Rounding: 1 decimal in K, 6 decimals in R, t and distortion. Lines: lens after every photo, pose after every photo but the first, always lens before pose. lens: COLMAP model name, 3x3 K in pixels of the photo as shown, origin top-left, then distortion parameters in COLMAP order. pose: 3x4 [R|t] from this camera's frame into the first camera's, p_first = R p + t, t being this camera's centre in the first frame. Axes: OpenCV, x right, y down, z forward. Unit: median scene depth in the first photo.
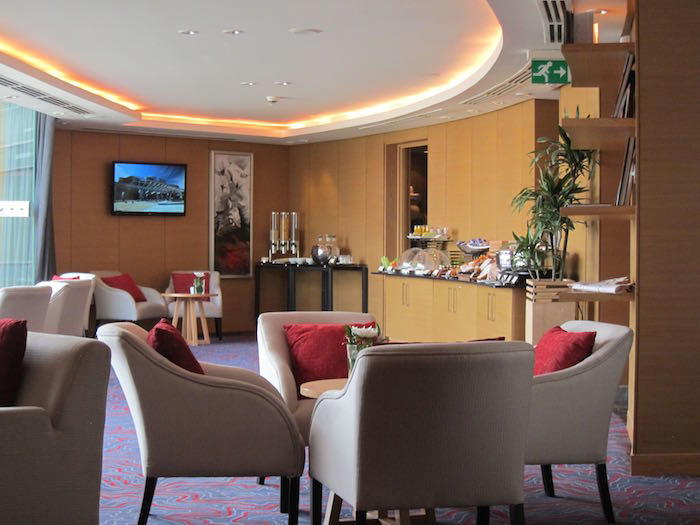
lens RADIAL K [[1204.8, 0, 350.0], [0, 1204.8, 262.5], [0, 0, 1]] dist [-0.021553, -0.010428]
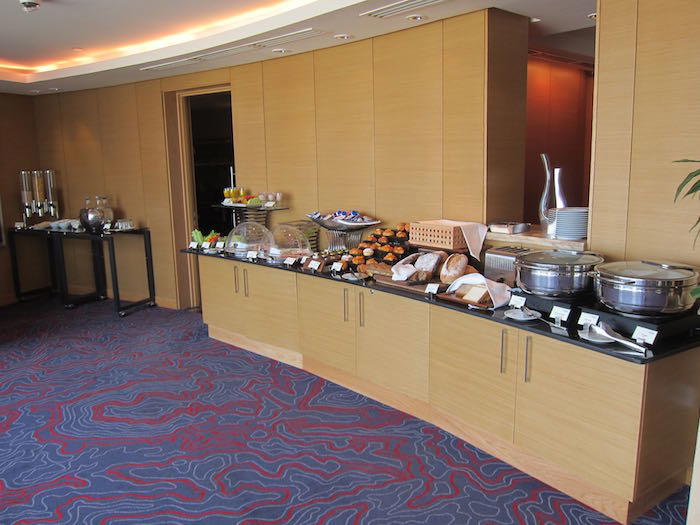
lens RADIAL K [[597.8, 0, 350.0], [0, 597.8, 262.5], [0, 0, 1]] dist [-0.027863, -0.001577]
pose [[0.890544, -0.109803, 0.441446, -0.051471], [0.040436, 0.985697, 0.163606, -0.039223], [-0.453096, -0.127848, 0.882246, 0.517363]]
